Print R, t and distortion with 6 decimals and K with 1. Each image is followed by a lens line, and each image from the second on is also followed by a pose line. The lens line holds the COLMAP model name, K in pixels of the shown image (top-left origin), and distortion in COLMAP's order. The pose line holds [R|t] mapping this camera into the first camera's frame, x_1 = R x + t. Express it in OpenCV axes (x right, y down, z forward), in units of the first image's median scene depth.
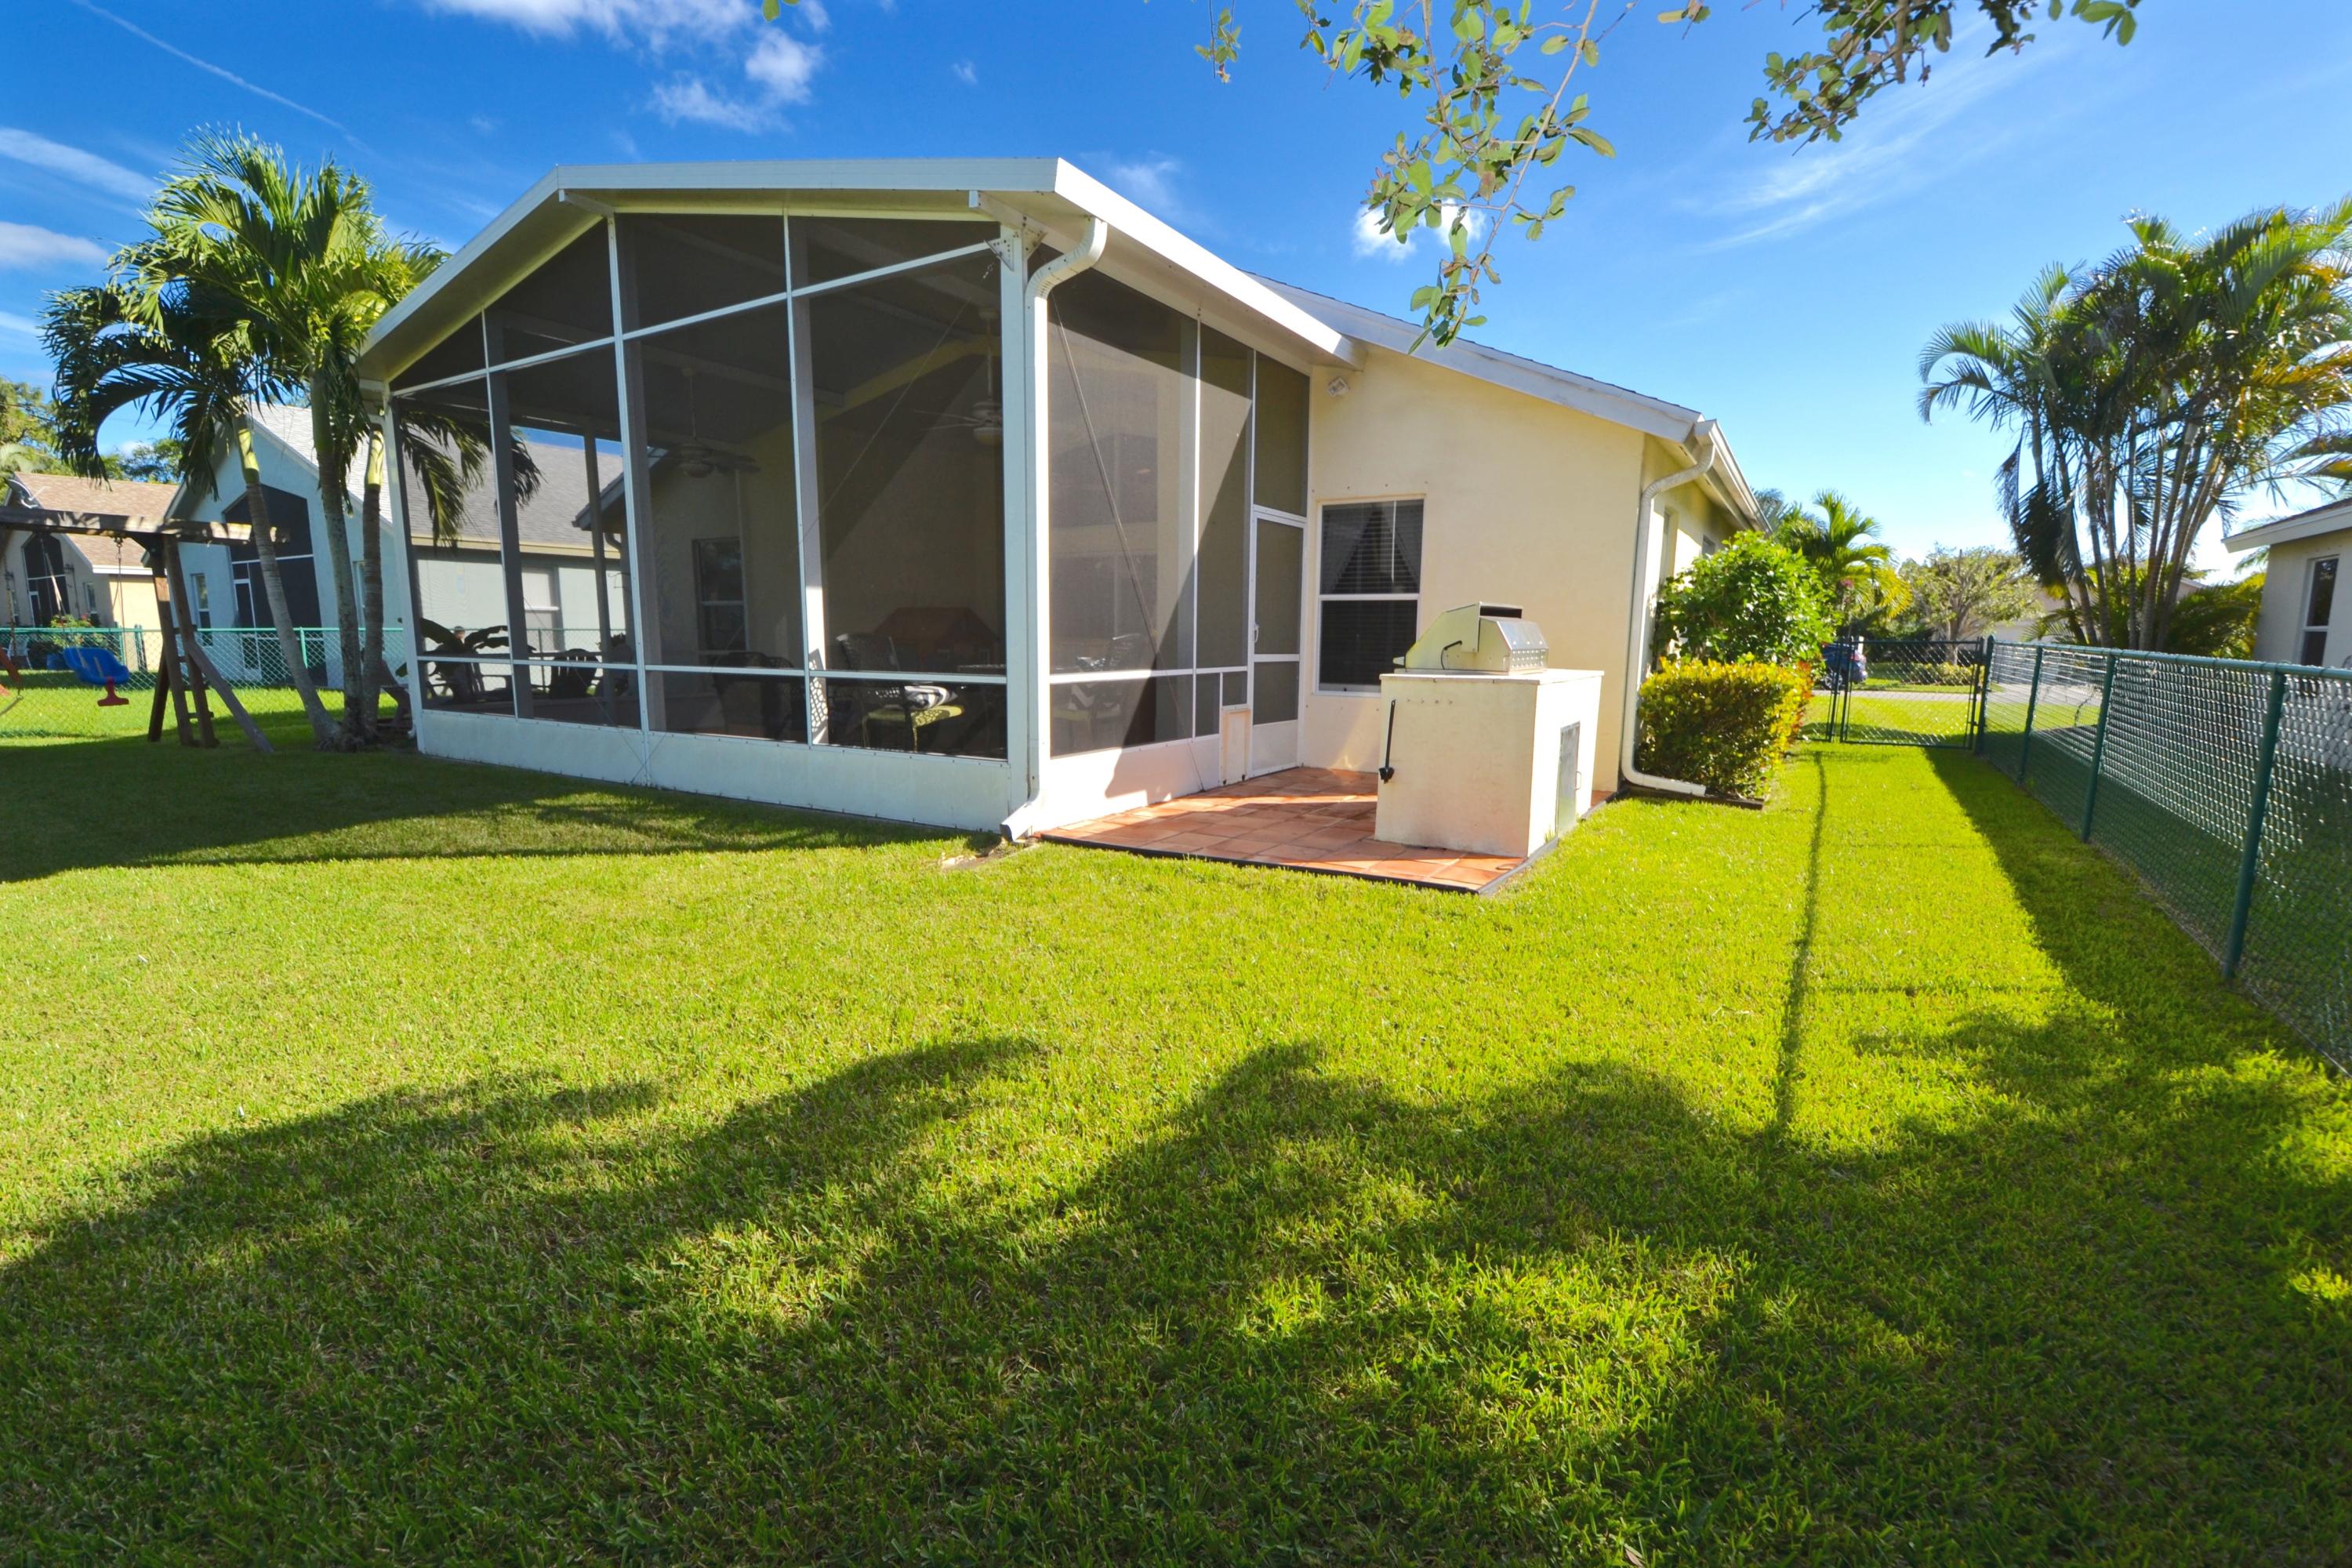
lens RADIAL K [[1036.5, 0, 1175.3], [0, 1036.5, 803.6], [0, 0, 1]] dist [0.013363, -0.020120]
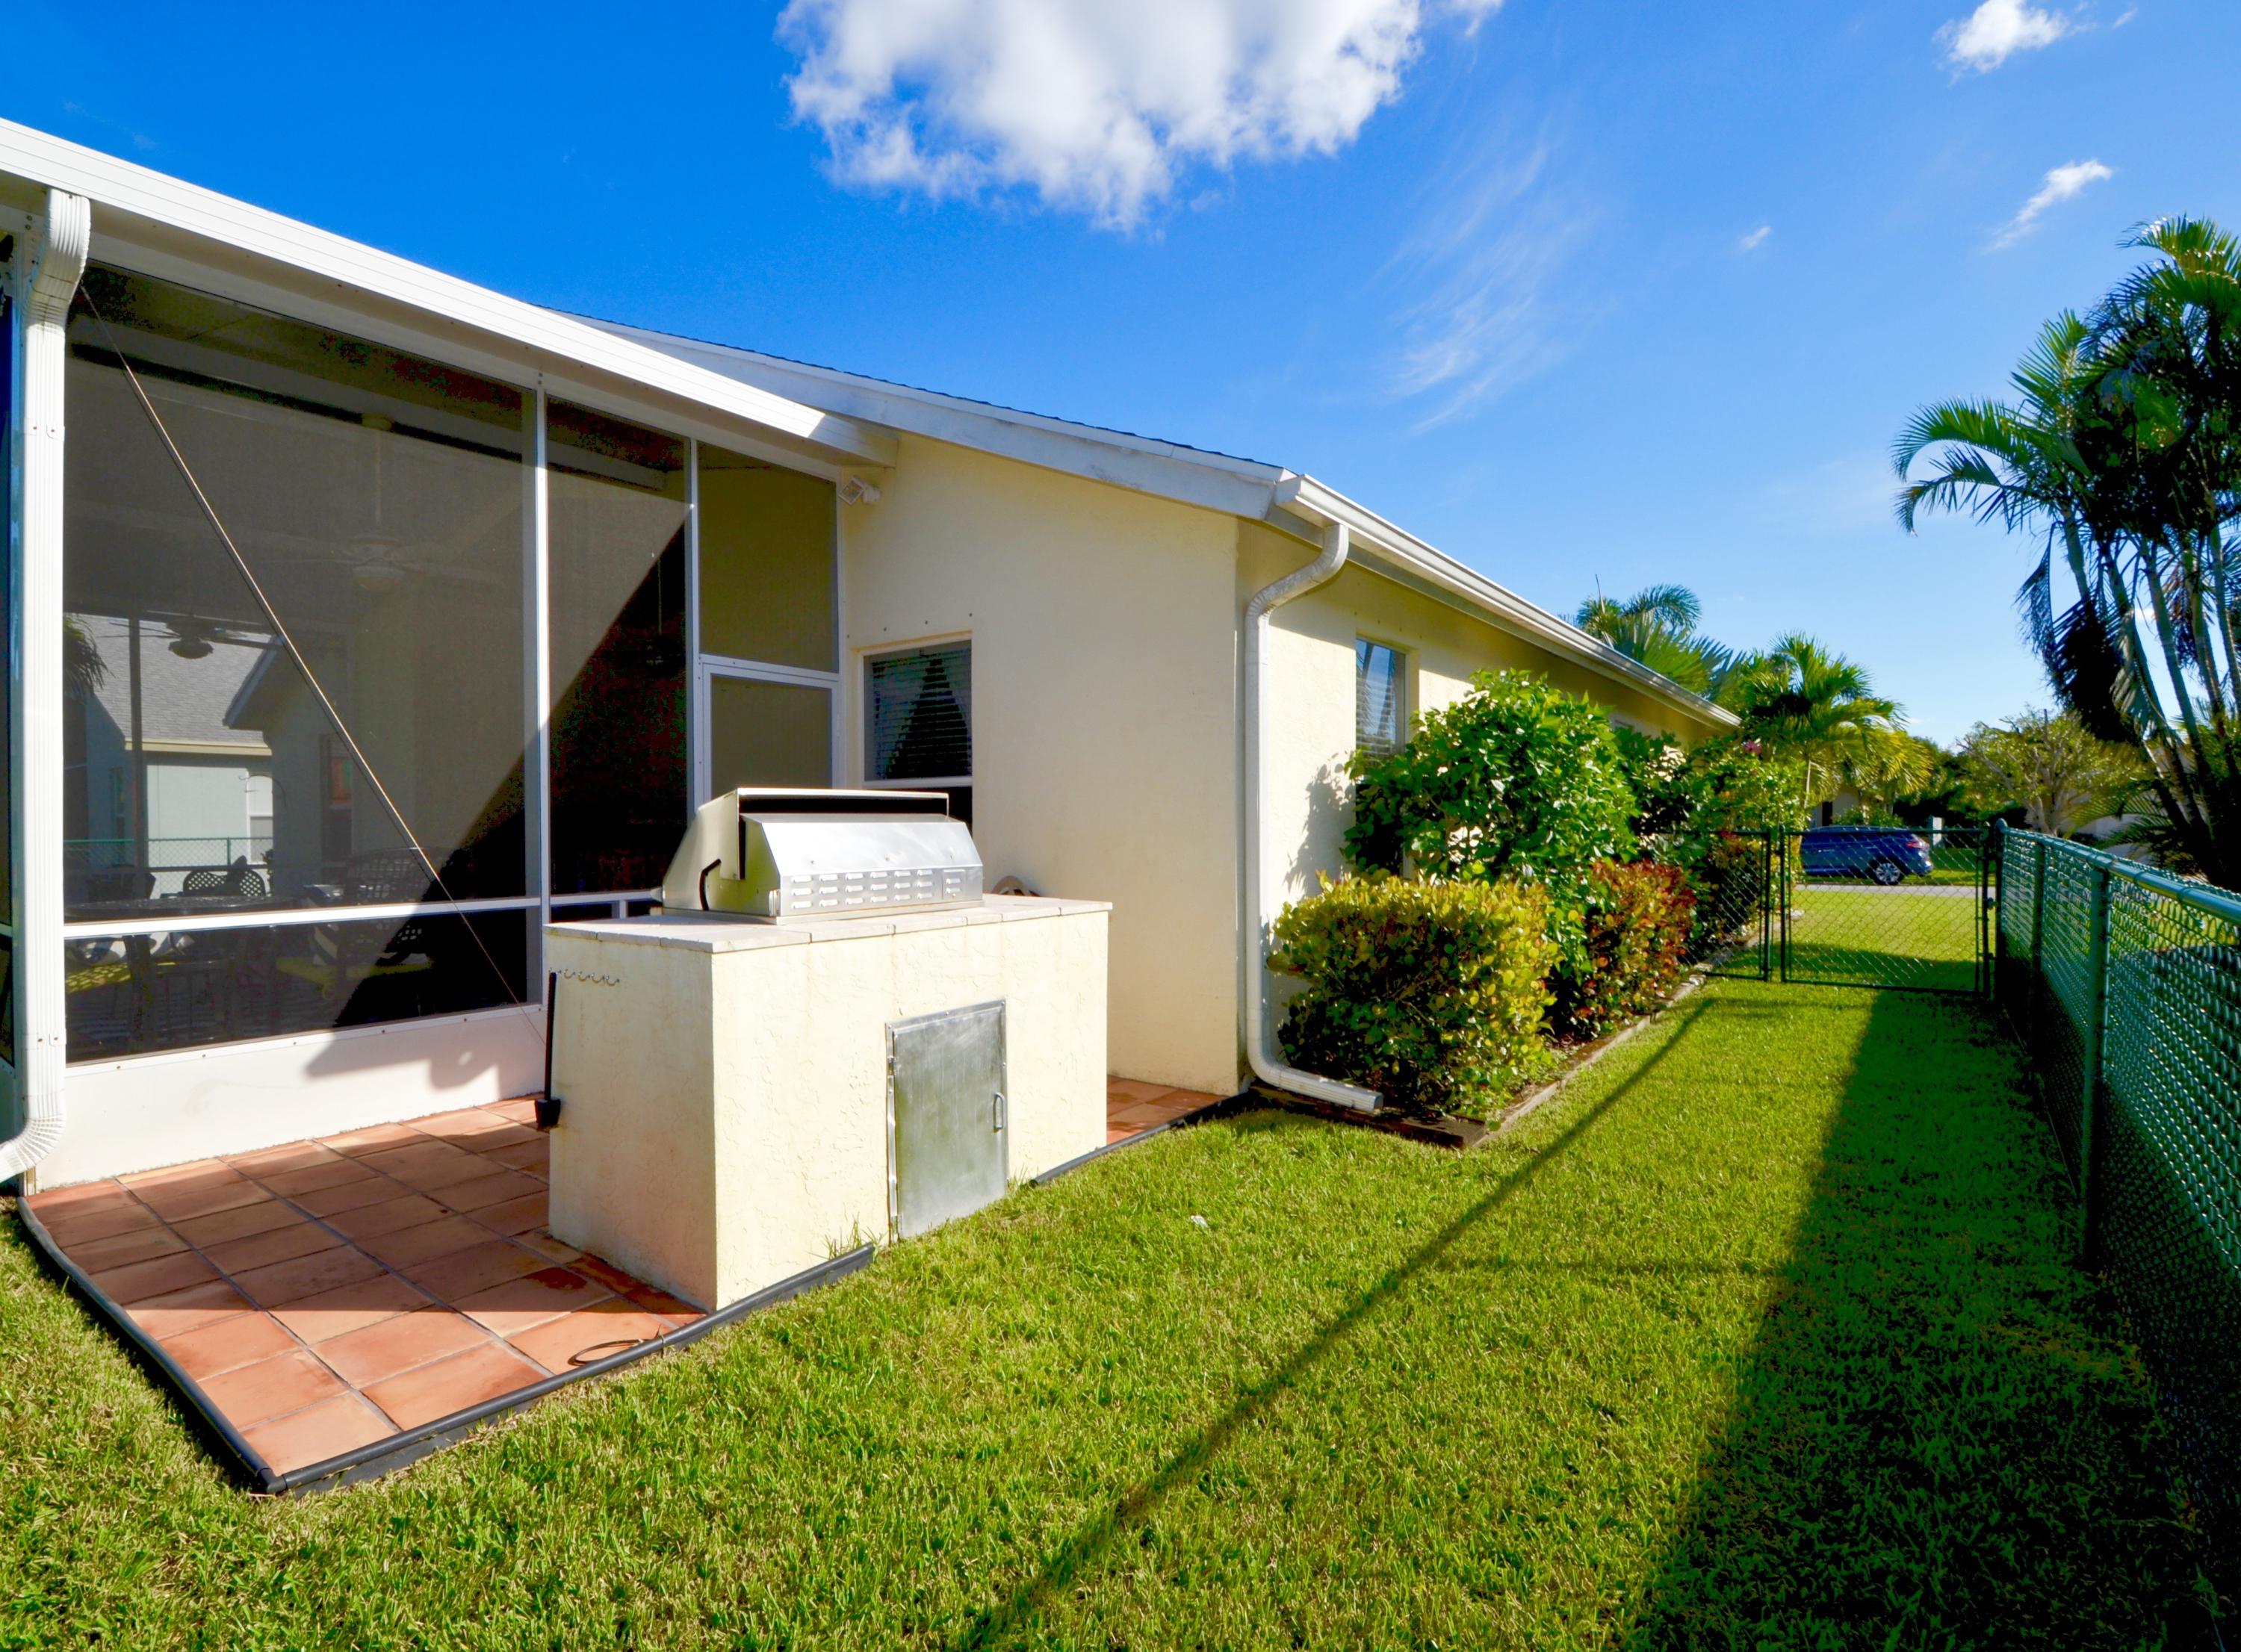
lens RADIAL K [[1088.9, 0, 1011.2], [0, 1088.9, 848.7], [0, 0, 1]] dist [0.030711, -0.026906]
pose [[0.990267, -0.013809, -0.138493, 0.231273], [-0.005965, 0.989940, -0.141364, -0.037327], [0.139052, 0.140814, 0.980222, 0.208861]]
